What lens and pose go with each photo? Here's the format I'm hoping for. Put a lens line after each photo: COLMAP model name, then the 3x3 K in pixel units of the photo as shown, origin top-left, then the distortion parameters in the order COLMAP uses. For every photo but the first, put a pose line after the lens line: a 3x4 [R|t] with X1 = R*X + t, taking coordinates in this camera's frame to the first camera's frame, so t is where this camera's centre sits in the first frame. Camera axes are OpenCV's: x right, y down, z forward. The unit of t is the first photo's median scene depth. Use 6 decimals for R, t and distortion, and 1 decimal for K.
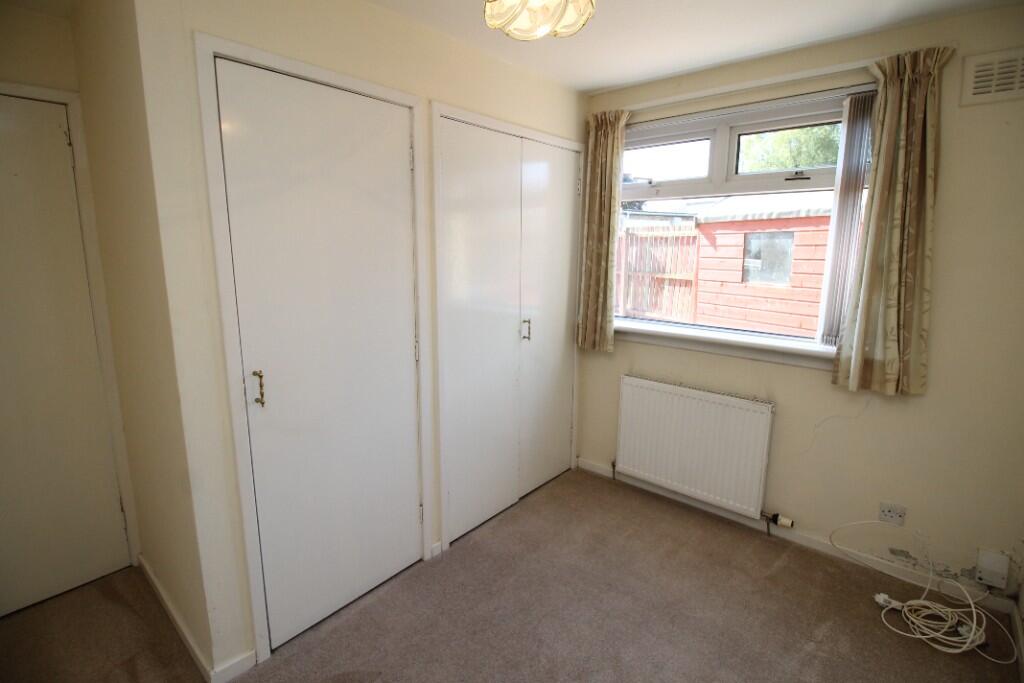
lens RADIAL K [[480.9, 0, 510.0], [0, 480.9, 331.7], [0, 0, 1]] dist [0.001010, -0.014895]
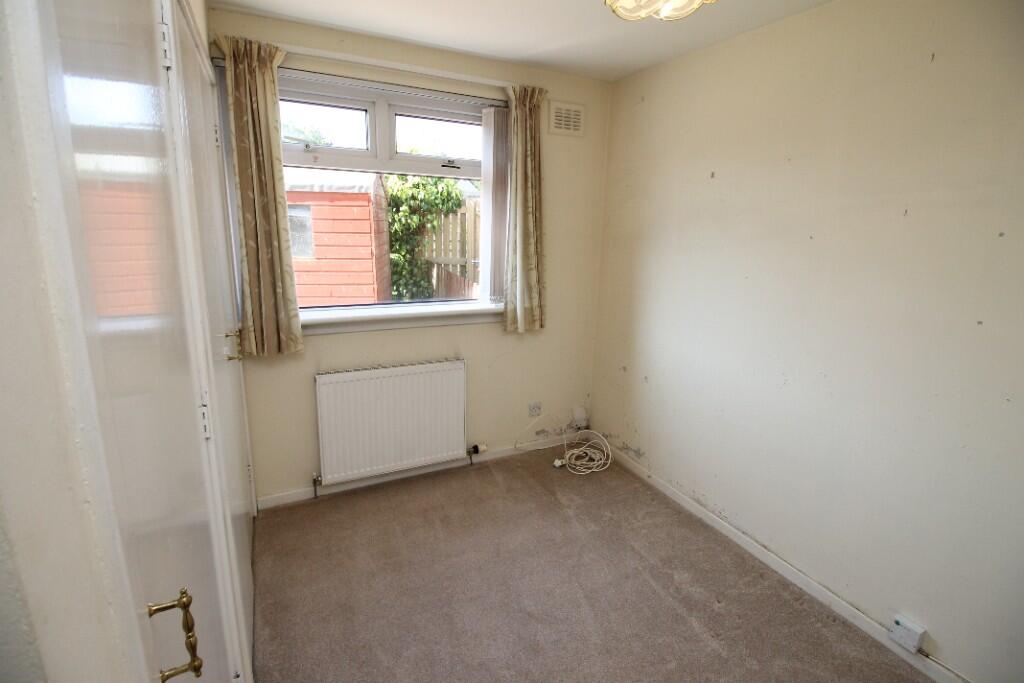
lens RADIAL K [[480.9, 0, 510.0], [0, 480.9, 331.7], [0, 0, 1]] dist [0.001010, -0.014895]
pose [[0.374862, -0.195727, 0.906184, -0.464502], [0.137940, 0.978355, 0.154253, -0.081687], [-0.916761, 0.067176, 0.393747, 0.412344]]
